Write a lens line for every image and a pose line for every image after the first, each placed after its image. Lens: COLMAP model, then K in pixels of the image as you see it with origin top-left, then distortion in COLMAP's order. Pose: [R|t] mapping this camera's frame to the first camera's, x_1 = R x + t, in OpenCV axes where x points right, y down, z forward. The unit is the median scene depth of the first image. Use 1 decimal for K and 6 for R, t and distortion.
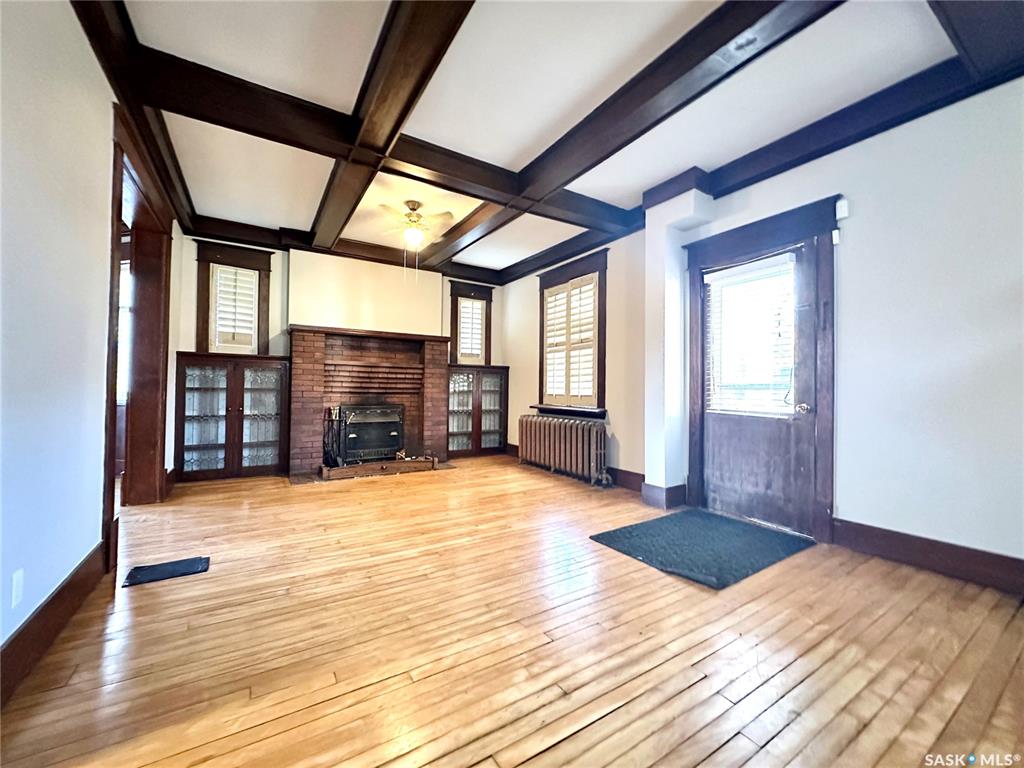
lens RADIAL K [[409.1, 0, 512.0], [0, 409.1, 384.0], [0, 0, 1]] dist [-0.000269, -0.000445]
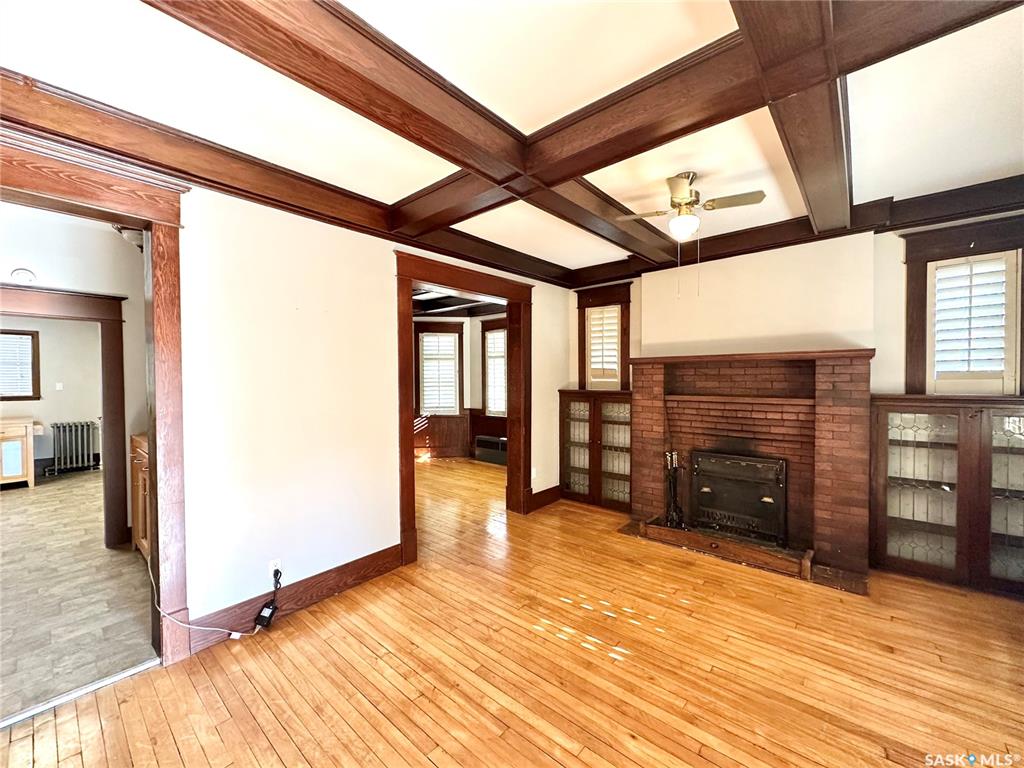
lens RADIAL K [[409.1, 0, 512.0], [0, 409.1, 384.0], [0, 0, 1]] dist [-0.000269, -0.000445]
pose [[0.293126, 0.003393, -0.956068, 0.268761], [0.023409, 0.999668, 0.010725, -0.100988], [0.955787, -0.025525, 0.292949, 0.454708]]
